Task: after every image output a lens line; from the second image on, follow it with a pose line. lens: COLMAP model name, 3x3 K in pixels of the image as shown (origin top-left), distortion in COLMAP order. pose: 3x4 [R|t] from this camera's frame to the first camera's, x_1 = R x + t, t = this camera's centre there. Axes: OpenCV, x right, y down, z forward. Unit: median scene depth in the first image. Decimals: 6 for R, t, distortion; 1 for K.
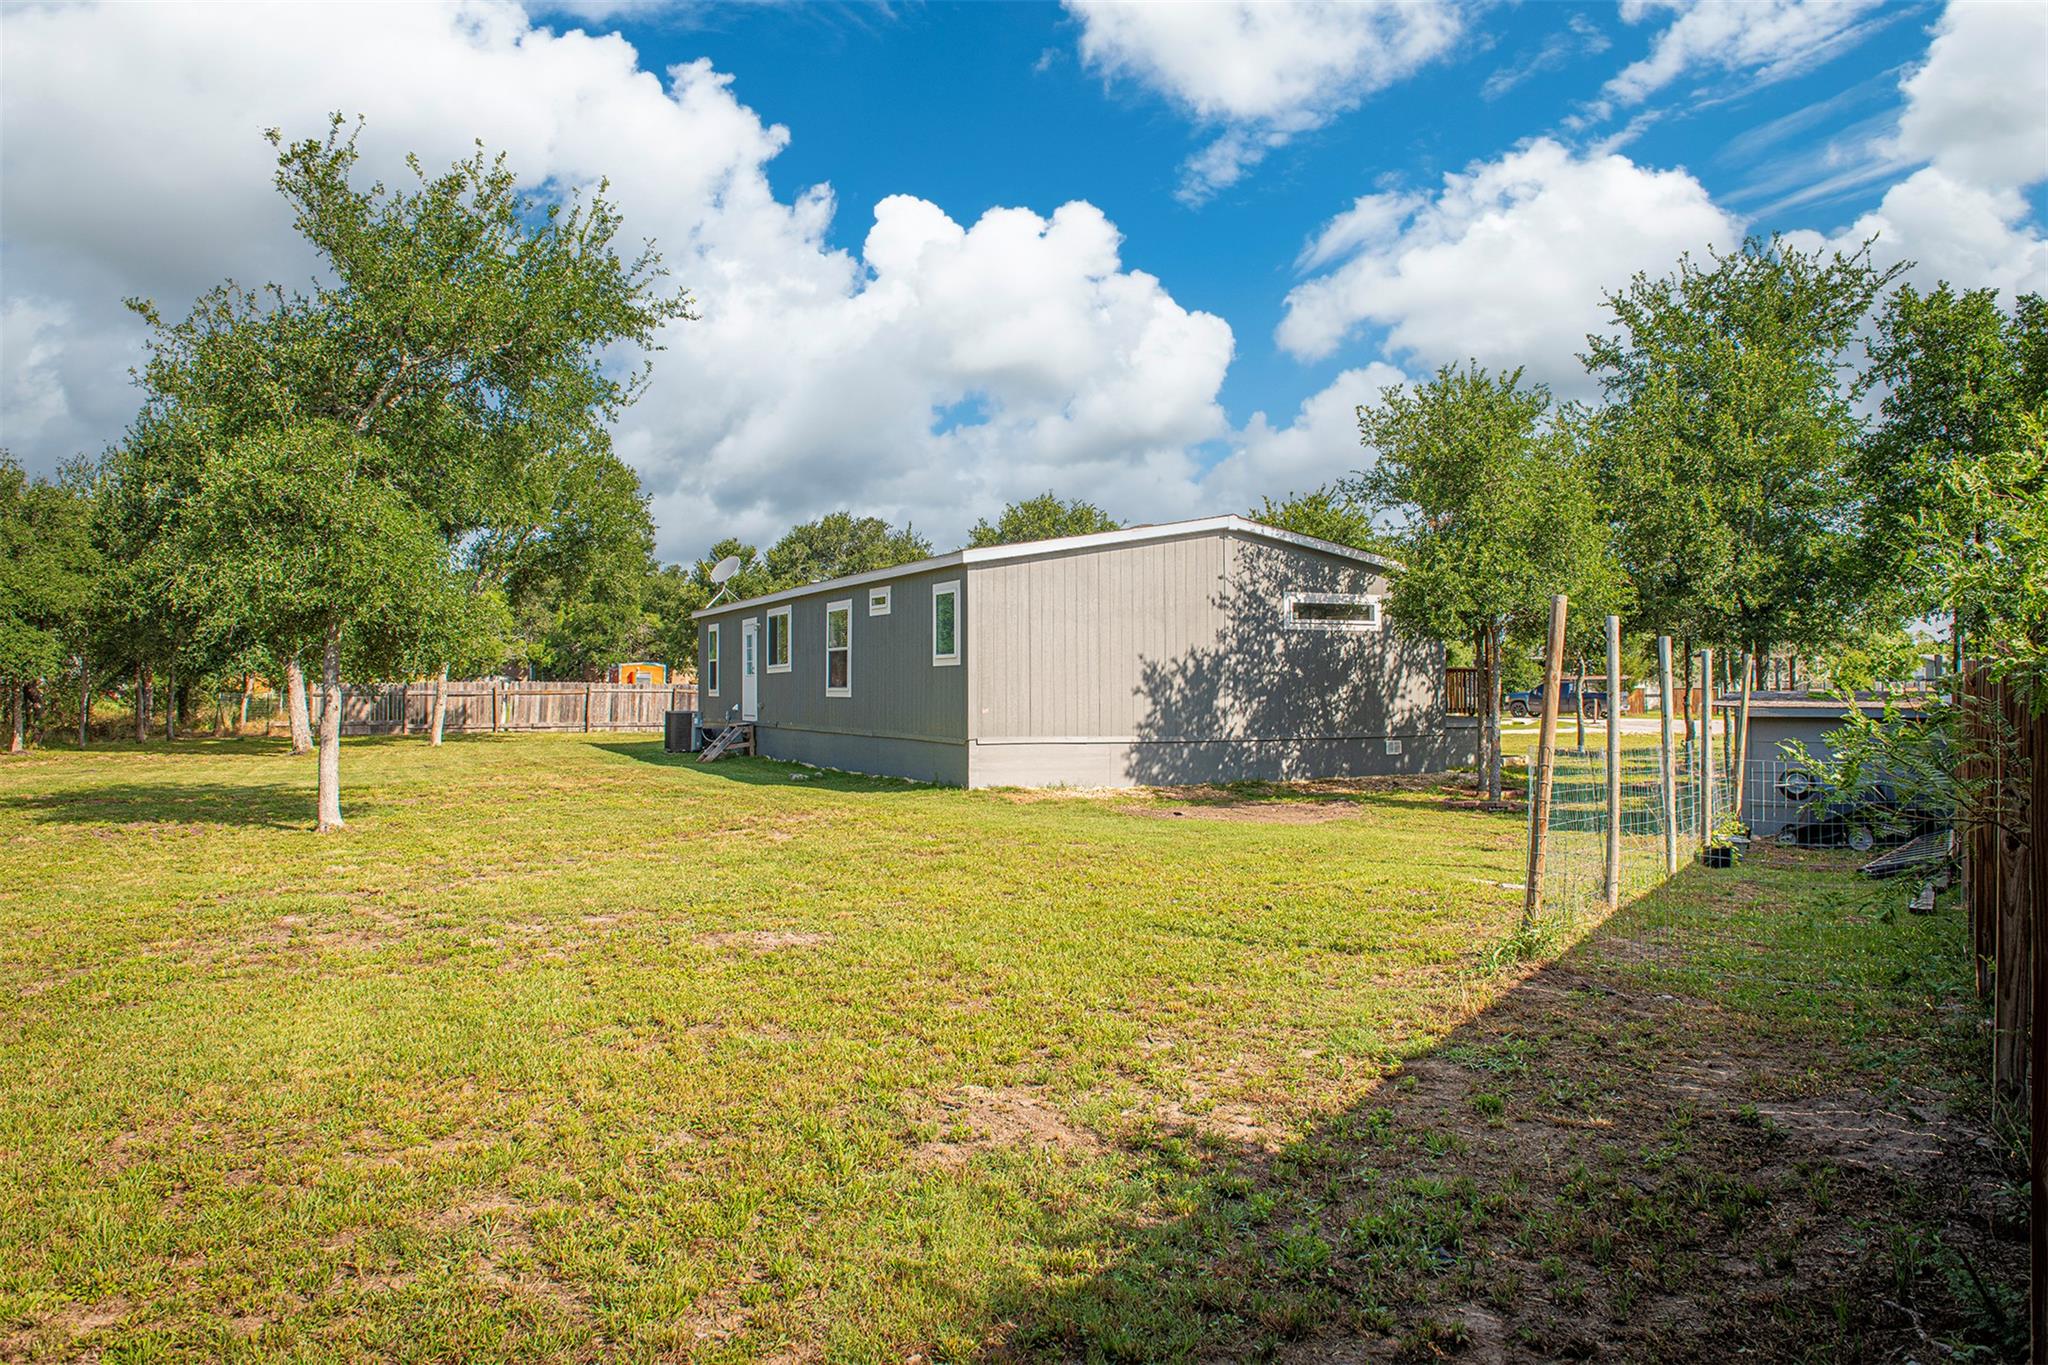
lens RADIAL K [[1400.9, 0, 1036.1], [0, 1400.9, 681.3], [0, 0, 1]] dist [0.000492, 0.000117]
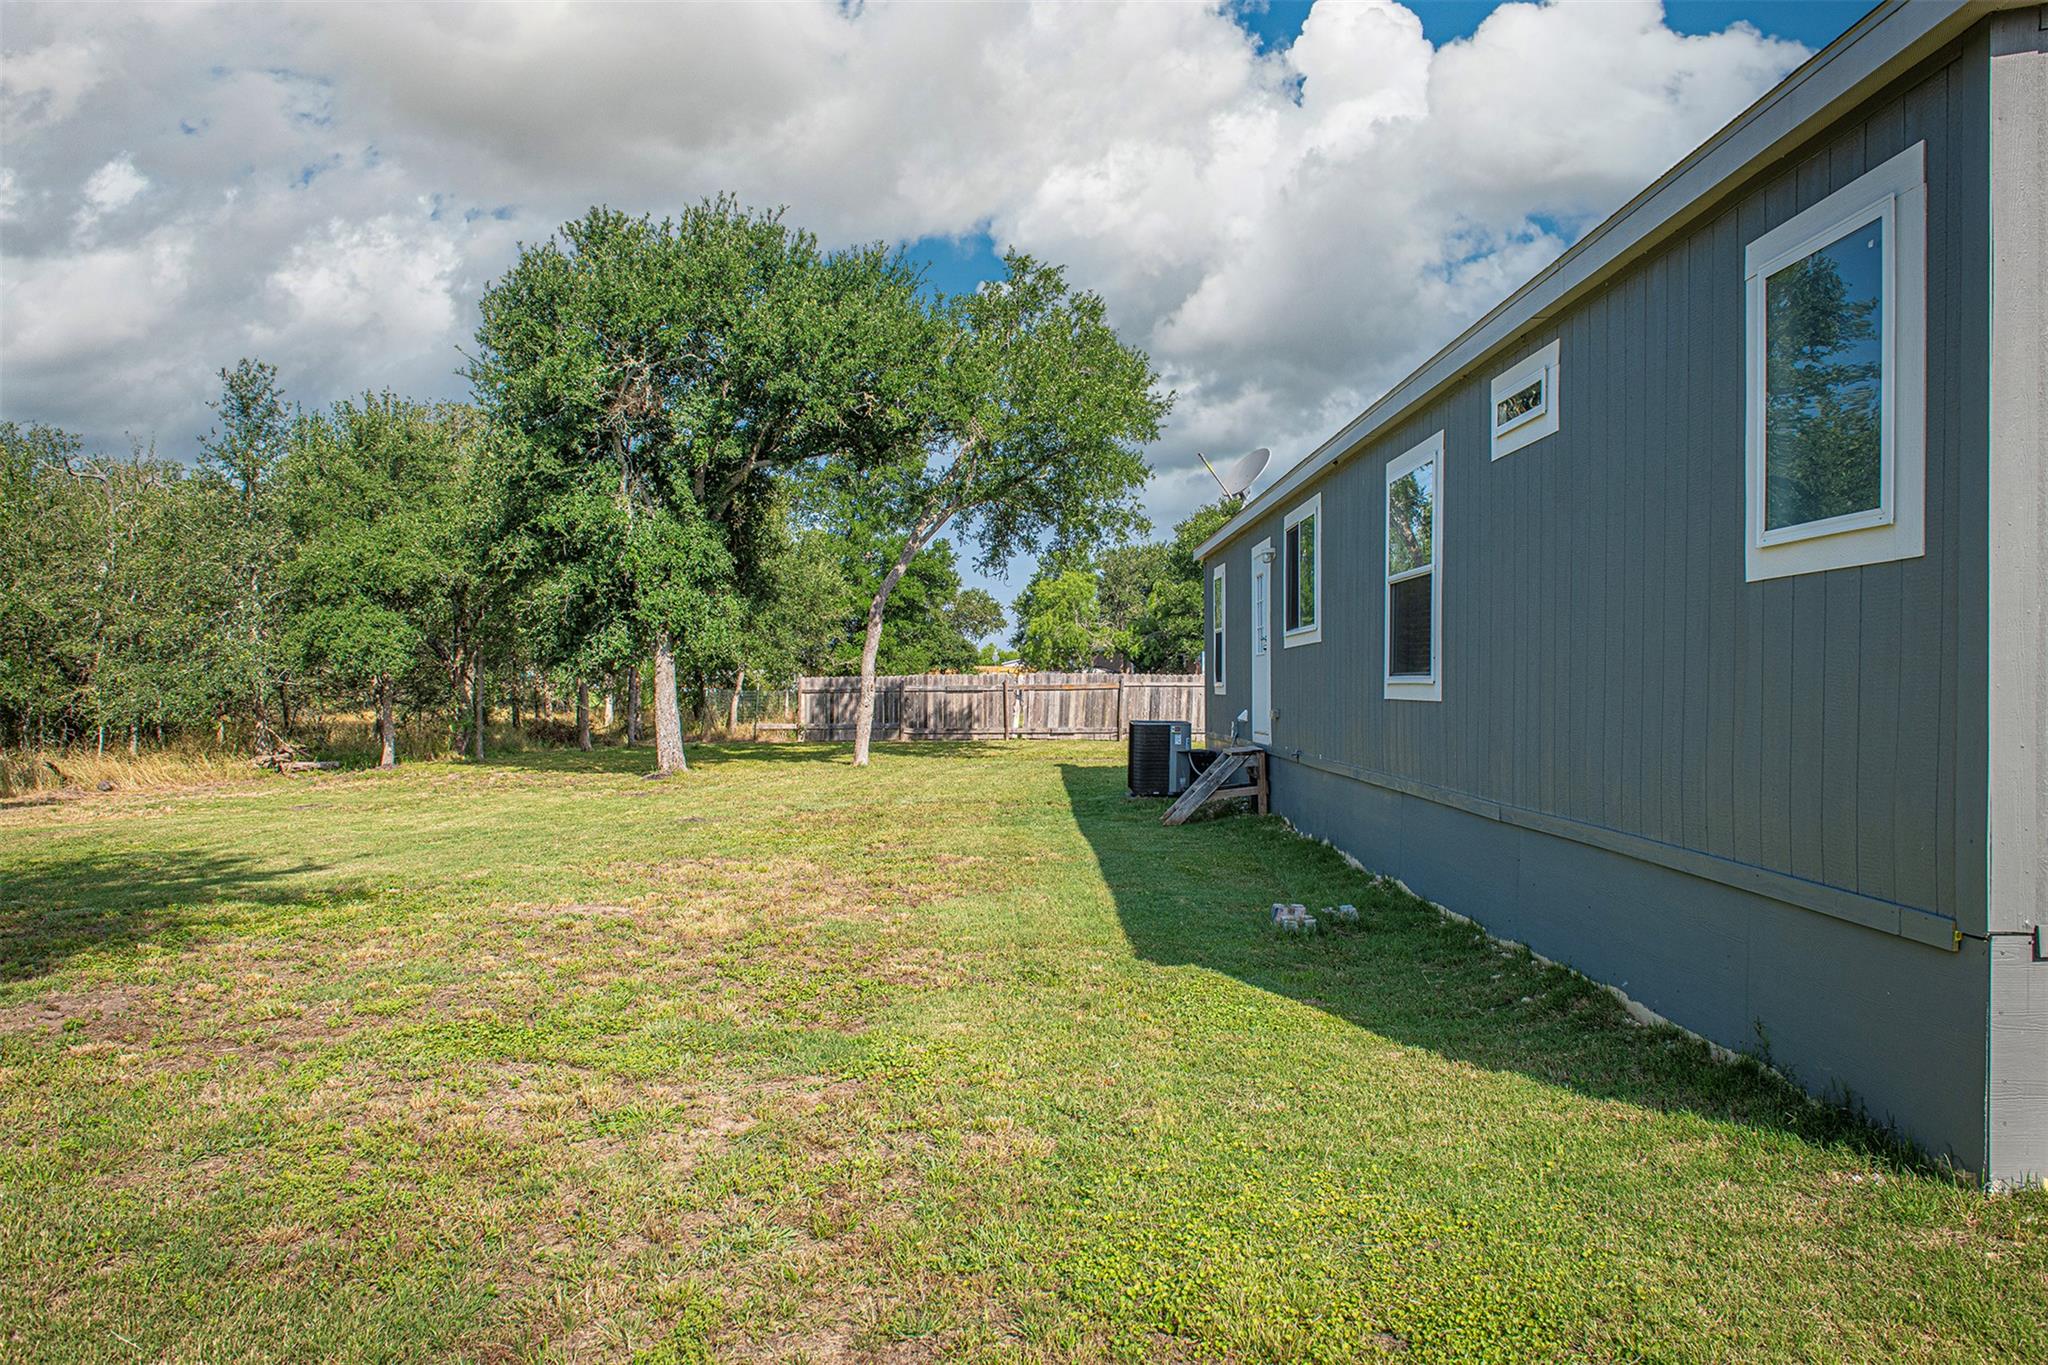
lens RADIAL K [[1400.9, 0, 1029.9], [0, 1400.9, 708.5], [0, 0, 1]] dist [0.000492, 0.000117]
pose [[0.895839, 0.002589, -0.444371, -0.064321], [0.008348, 0.999709, 0.022654, 0.003886], [0.444300, -0.024004, 0.895556, 0.605650]]
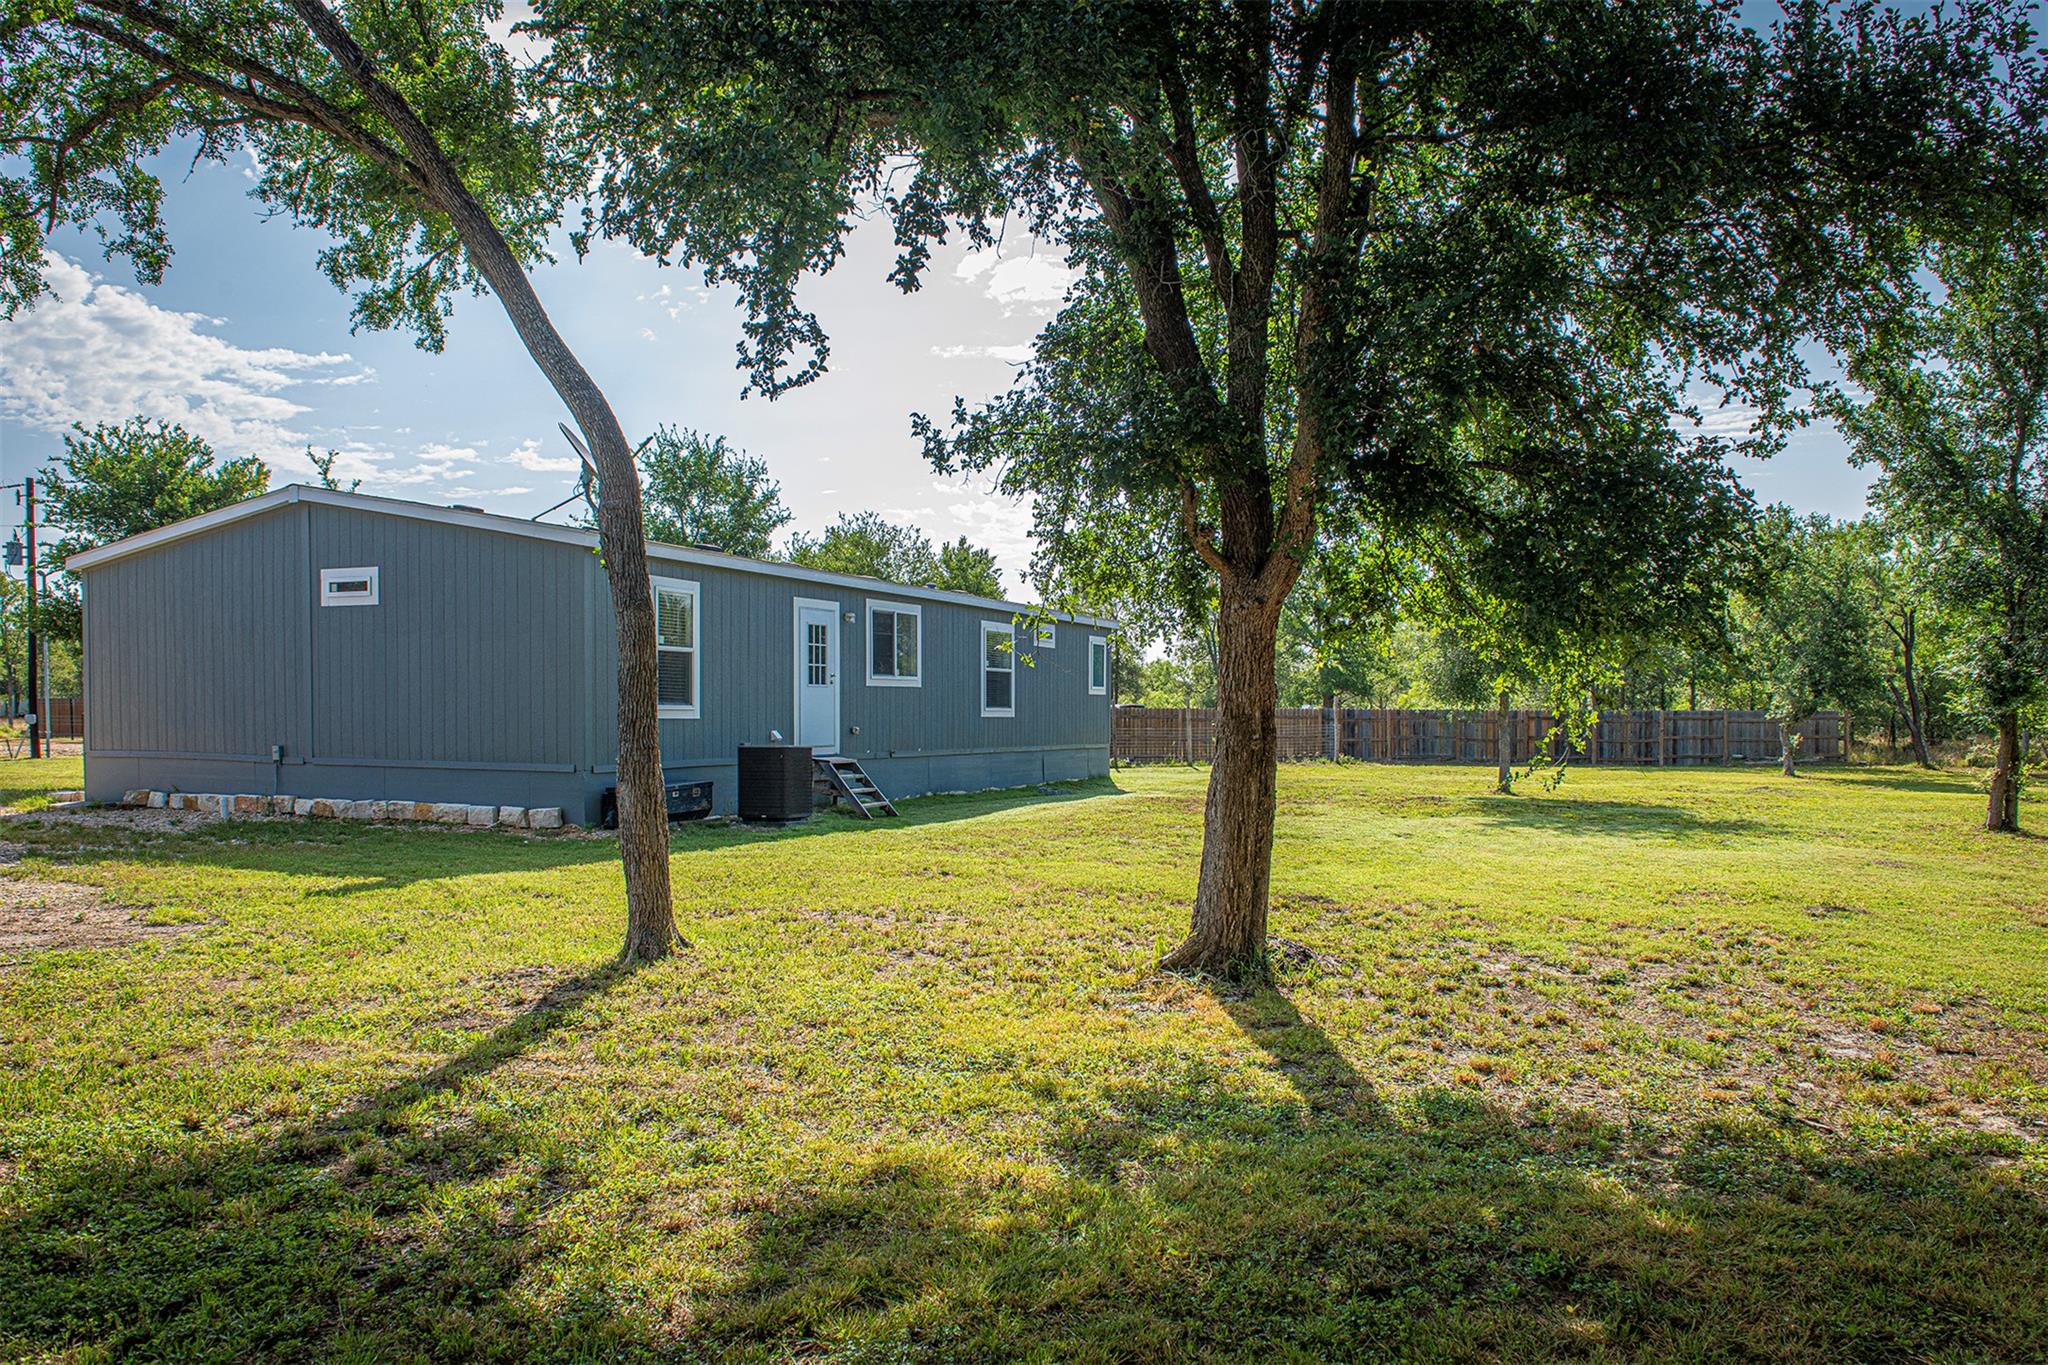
lens RADIAL K [[1400.9, 0, 1020.9], [0, 1400.9, 695.6], [0, 0, 1]] dist [0.000492, 0.000117]
pose [[-0.620251, 0.003319, 0.784396, -0.939252], [-0.014582, 0.999769, -0.015760, 0.011458], [-0.784268, -0.021213, -0.620059, 1.596741]]
